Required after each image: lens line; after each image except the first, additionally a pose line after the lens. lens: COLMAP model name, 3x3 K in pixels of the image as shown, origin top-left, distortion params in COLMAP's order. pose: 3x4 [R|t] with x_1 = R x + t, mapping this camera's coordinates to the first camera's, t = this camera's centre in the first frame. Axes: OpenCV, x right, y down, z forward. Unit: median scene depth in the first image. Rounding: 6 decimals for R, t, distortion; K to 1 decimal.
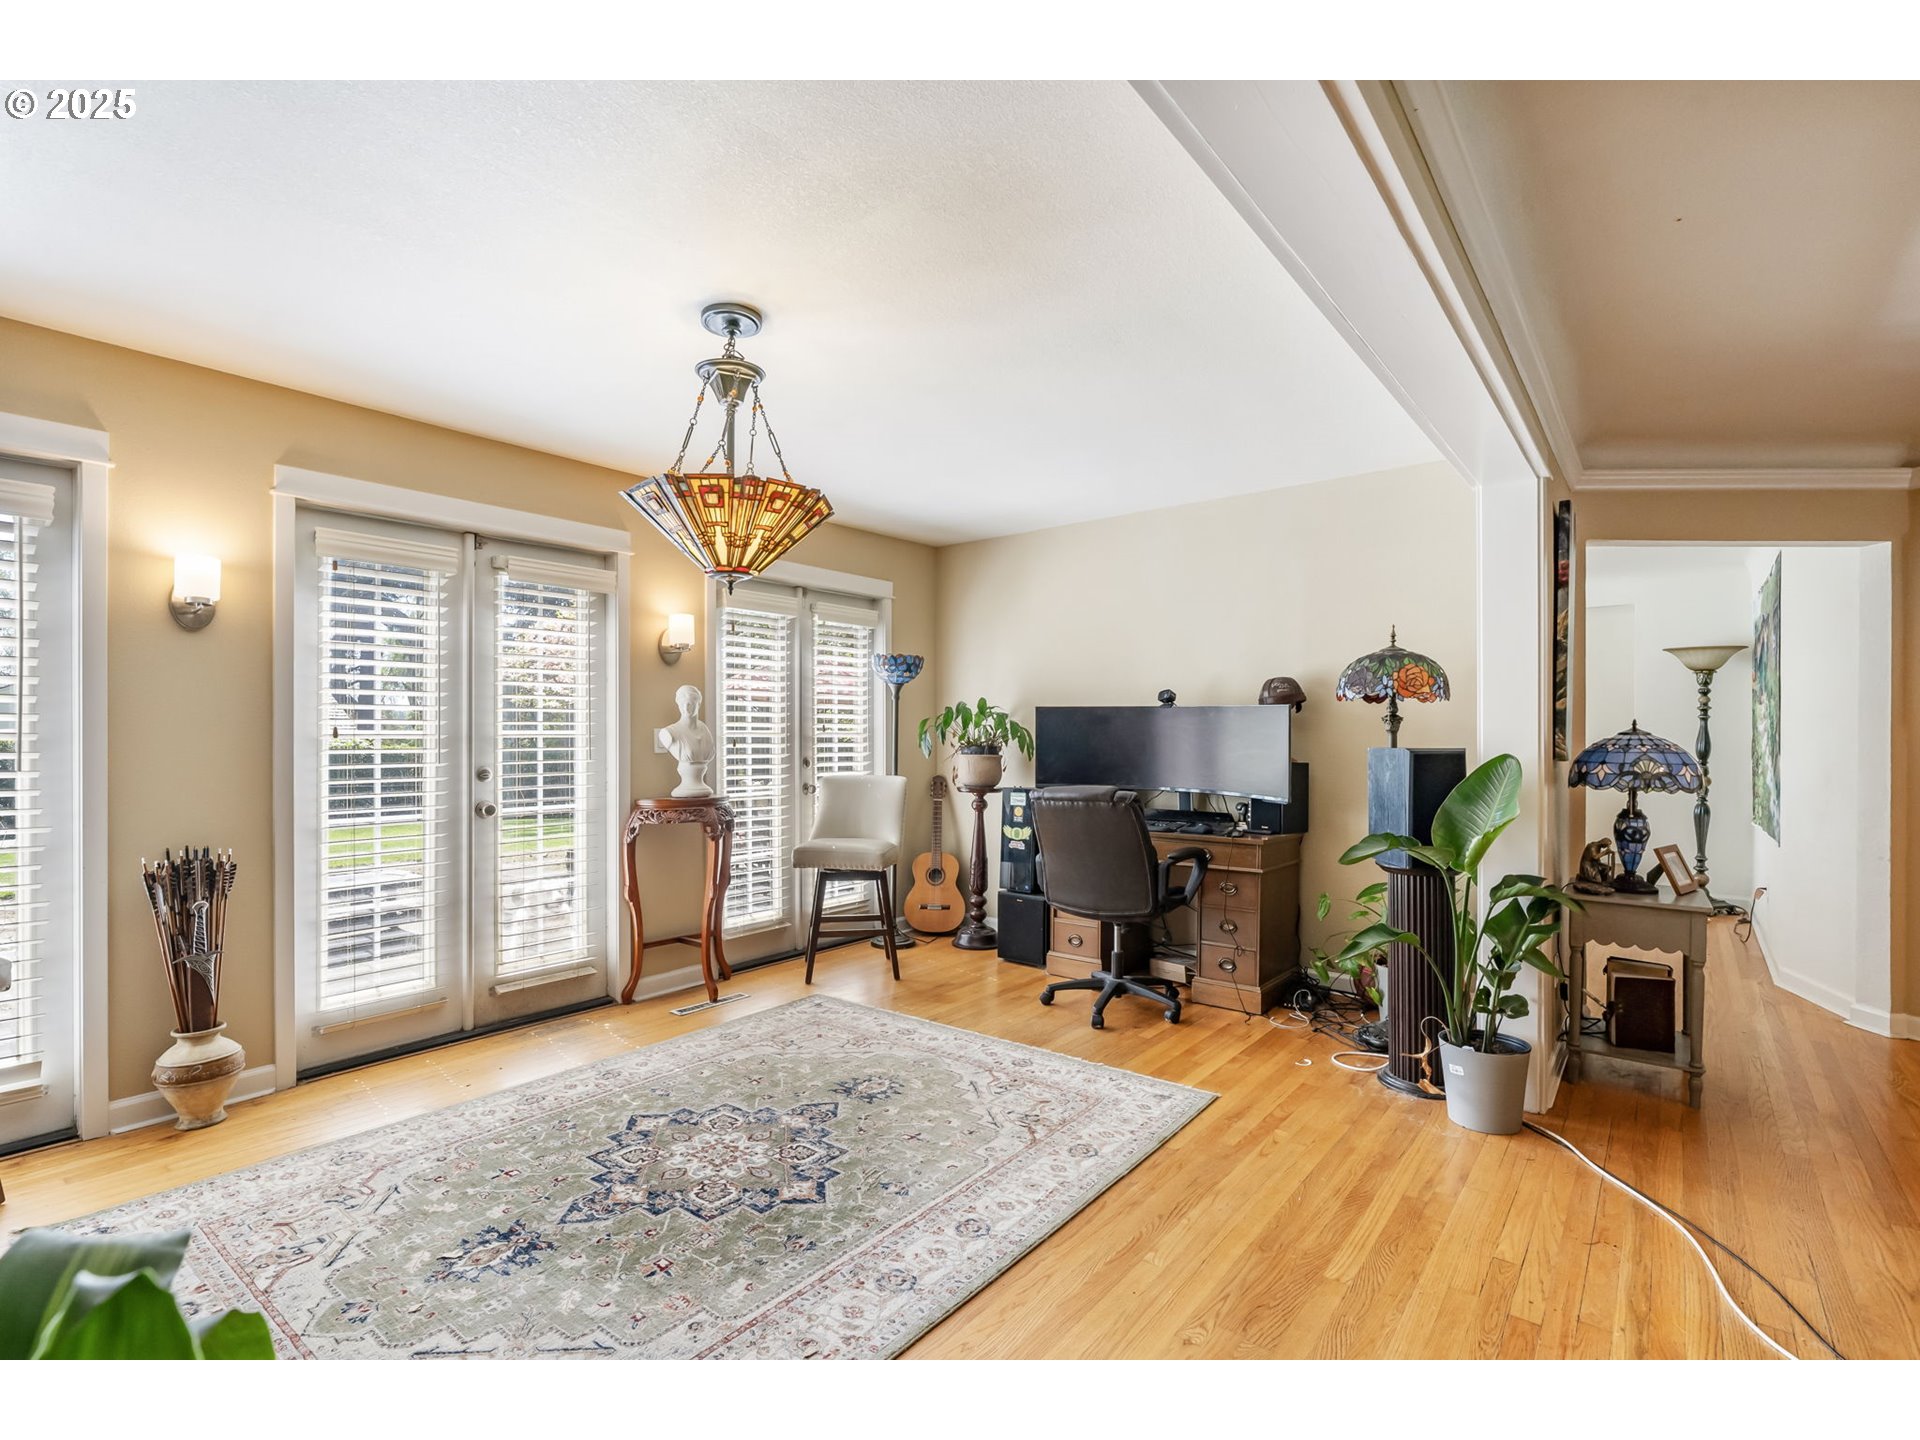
lens RADIAL K [[908.8, 0, 968.7], [0, 908.8, 720.4], [0, 0, 1]] dist [-0.002420, 0.001245]
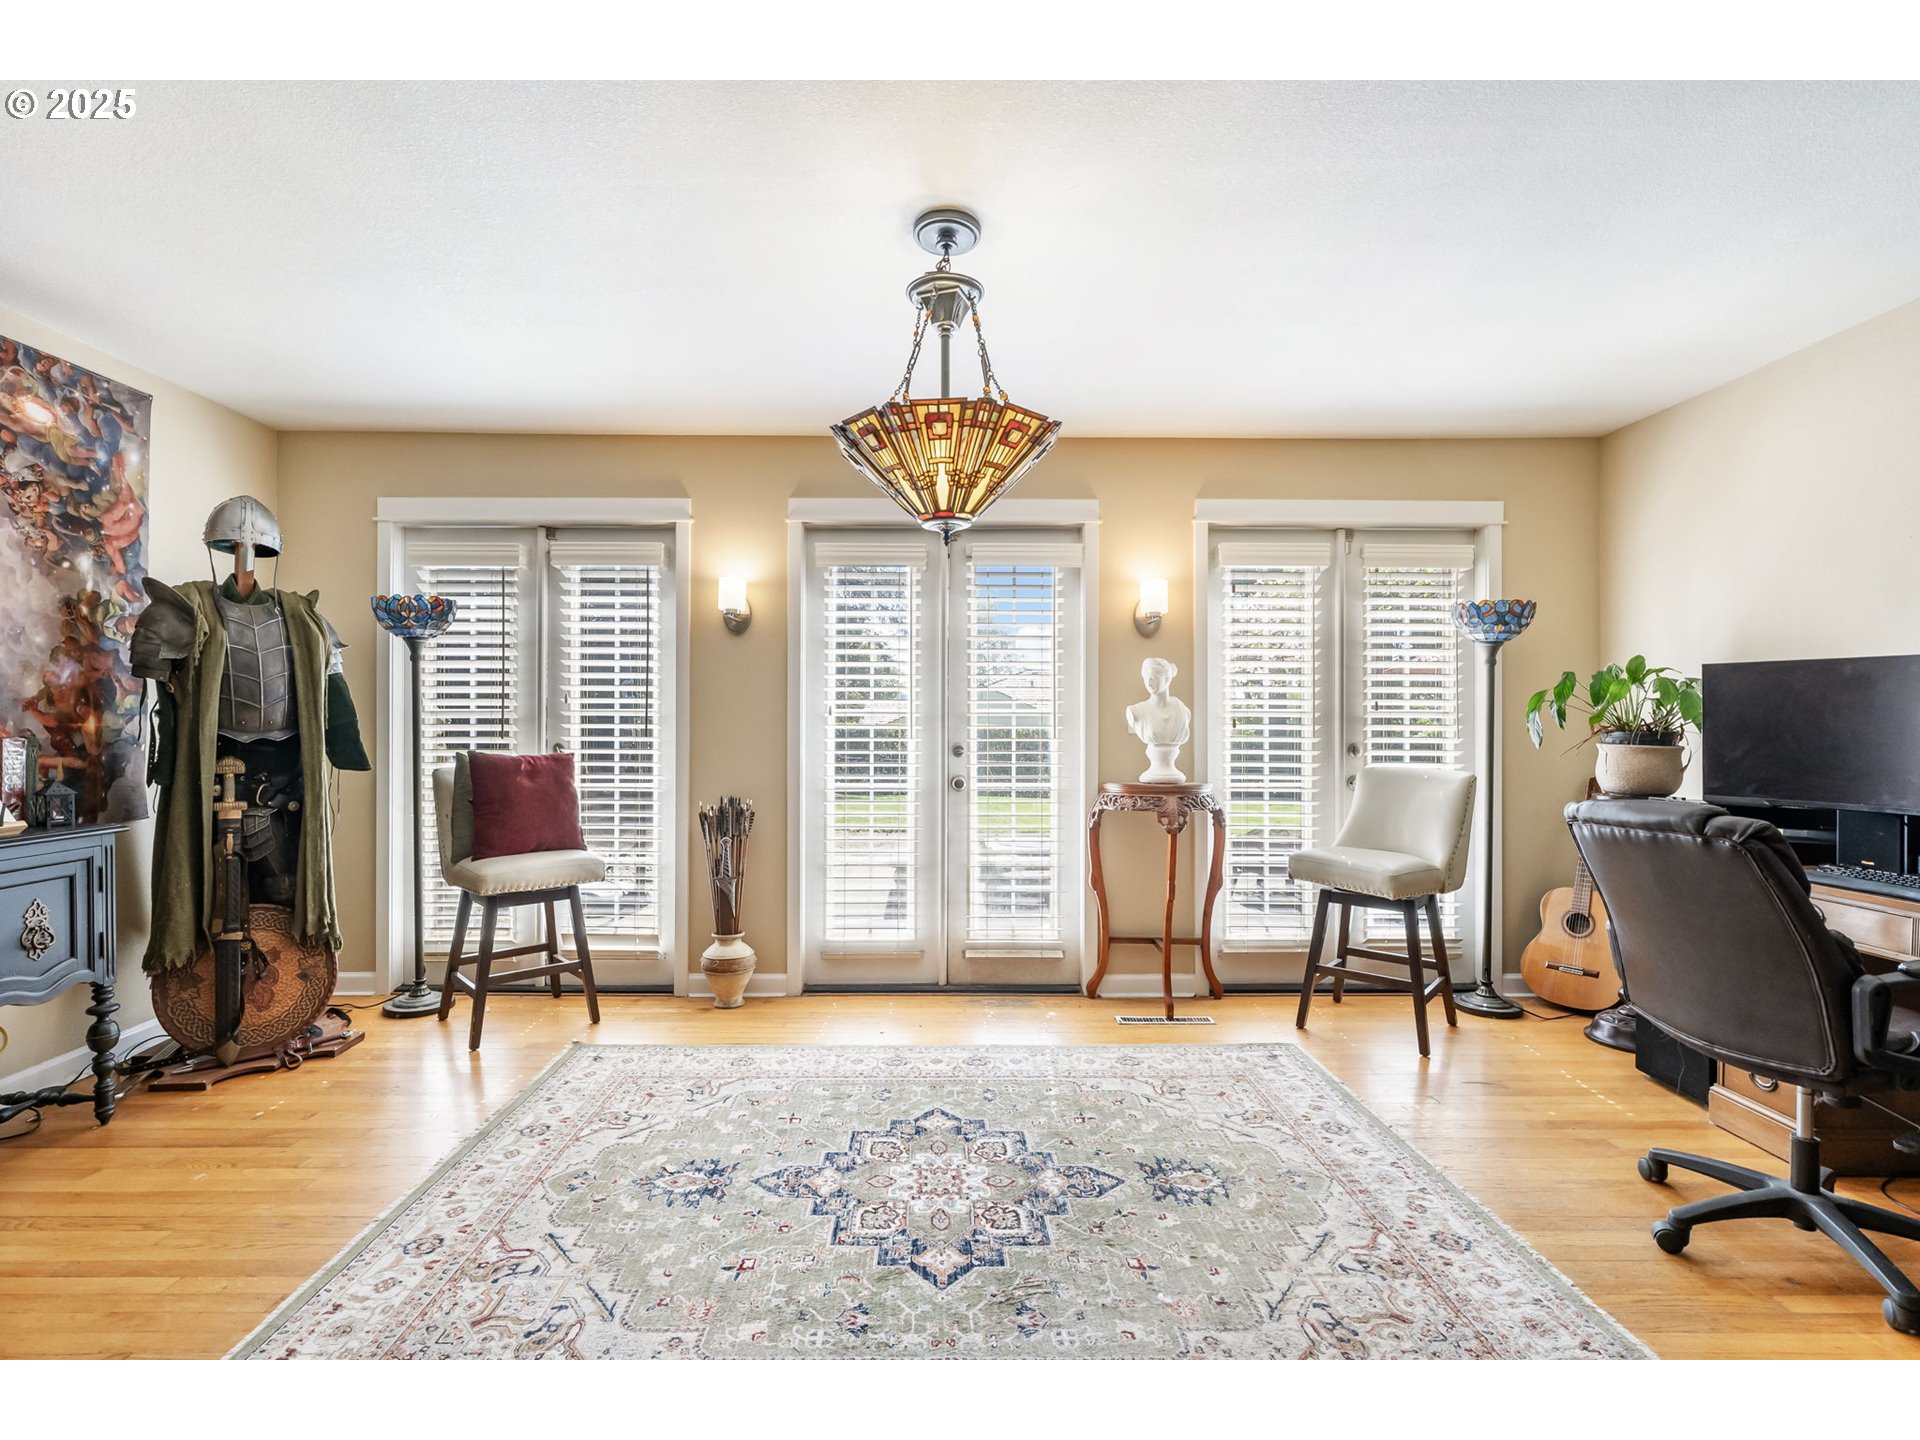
lens RADIAL K [[908.8, 0, 941.2], [0, 908.8, 713.3], [0, 0, 1]] dist [-0.002420, 0.001245]
pose [[0.622631, -0.004524, -0.782503, 0.285389], [0.010022, 0.999947, 0.002192, 0.012660], [0.782451, -0.009207, 0.622643, 0.306938]]
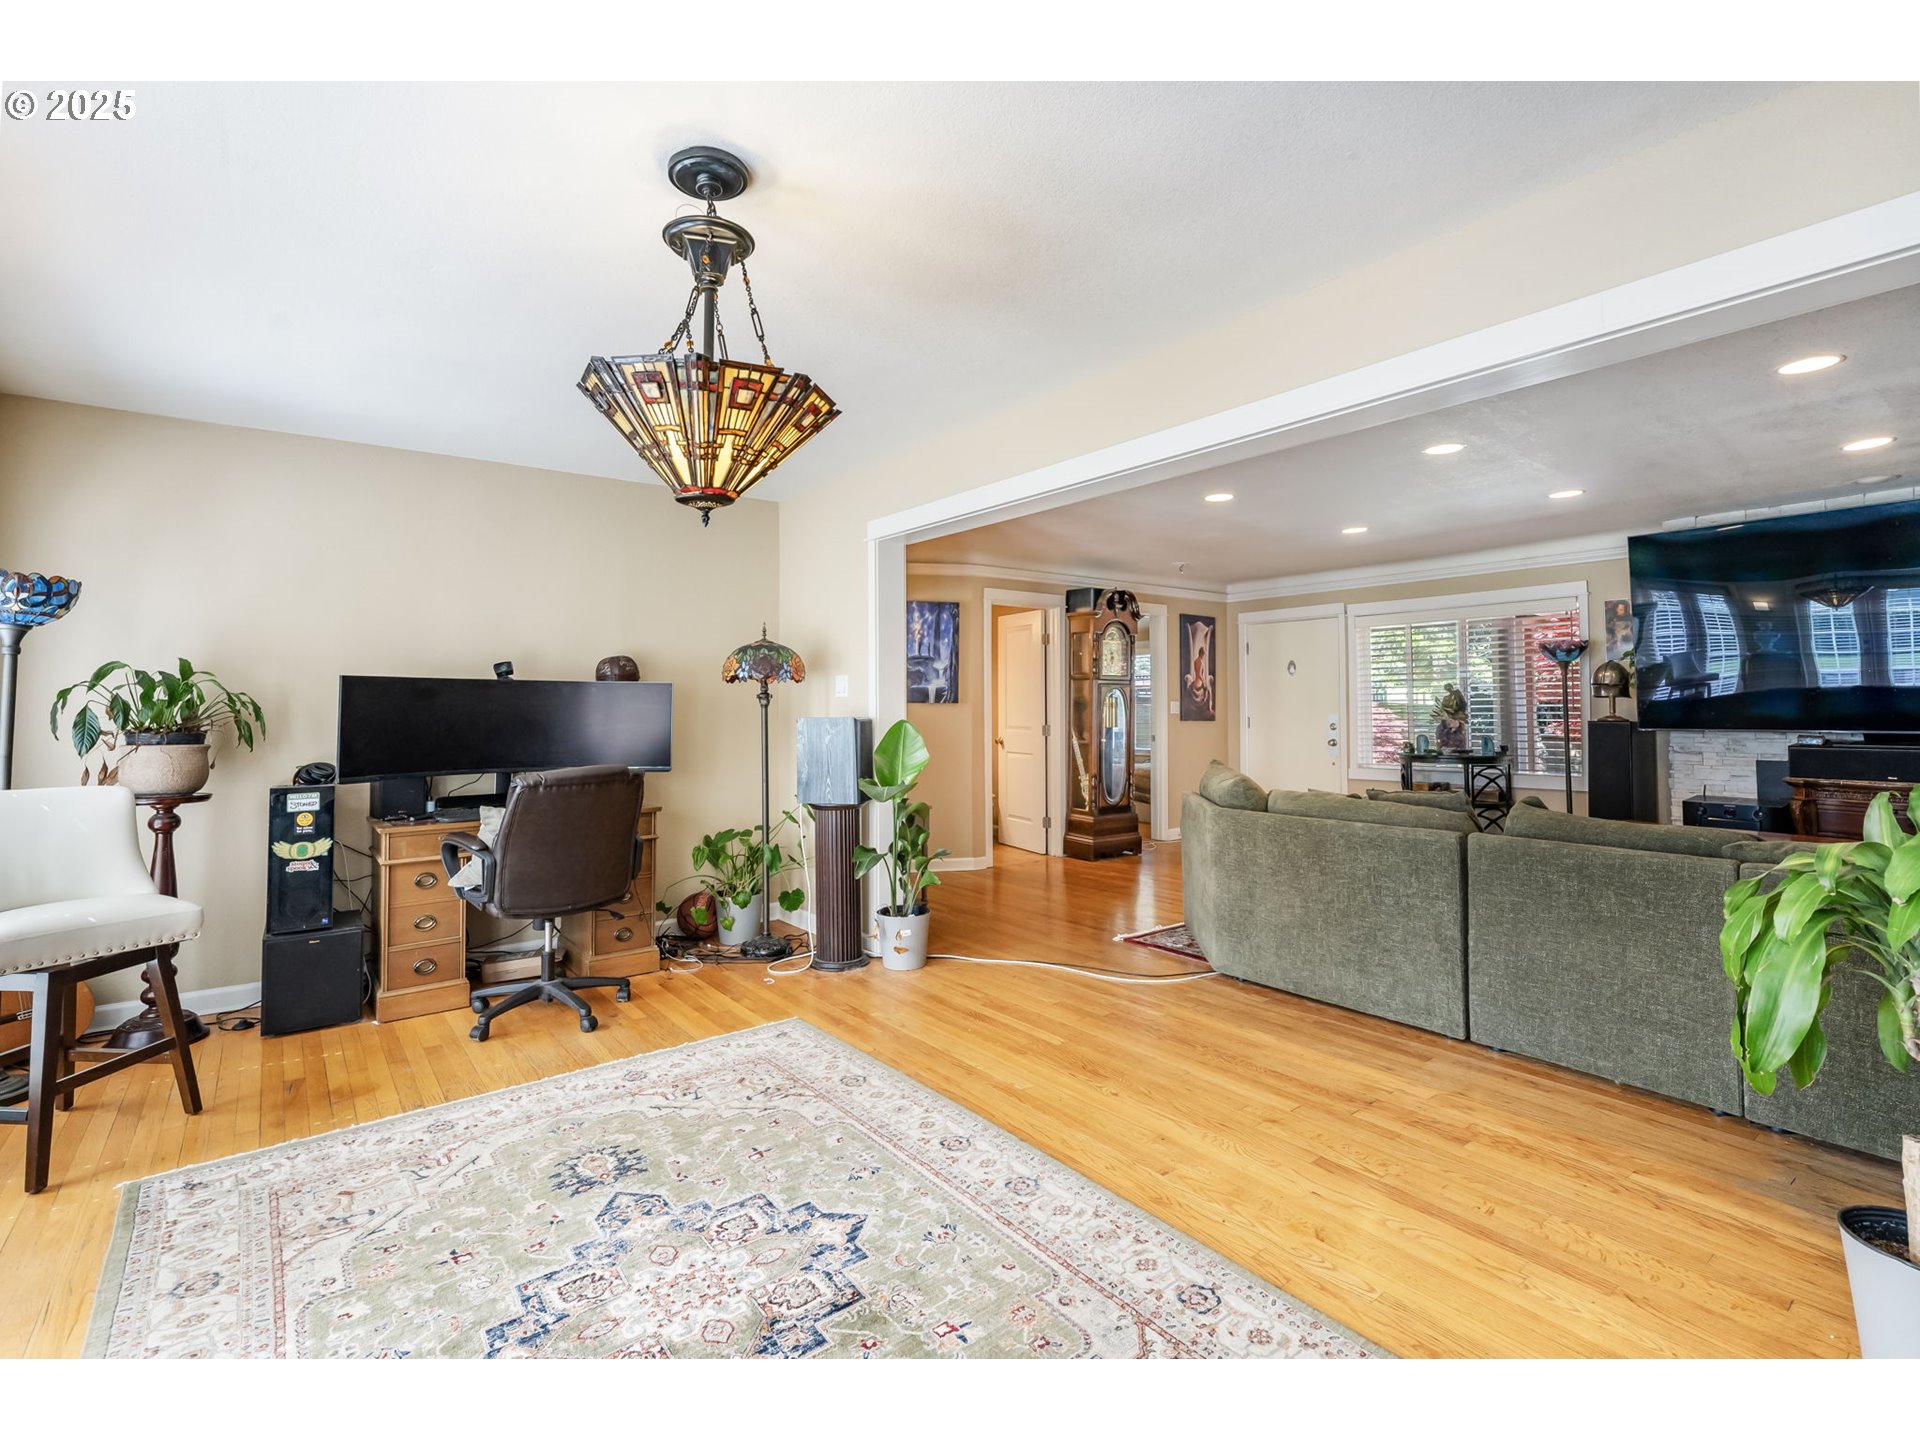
lens RADIAL K [[865.3, 0, 945.1], [0, 865.3, 676.5], [0, 0, 1]] dist [-0.009432, 0.002548]
pose [[0.257251, 0.028945, 0.965911, -0.609657], [-0.006670, 0.999581, -0.028177, 0.003187], [-0.966321, 0.000806, 0.257337, 0.422635]]
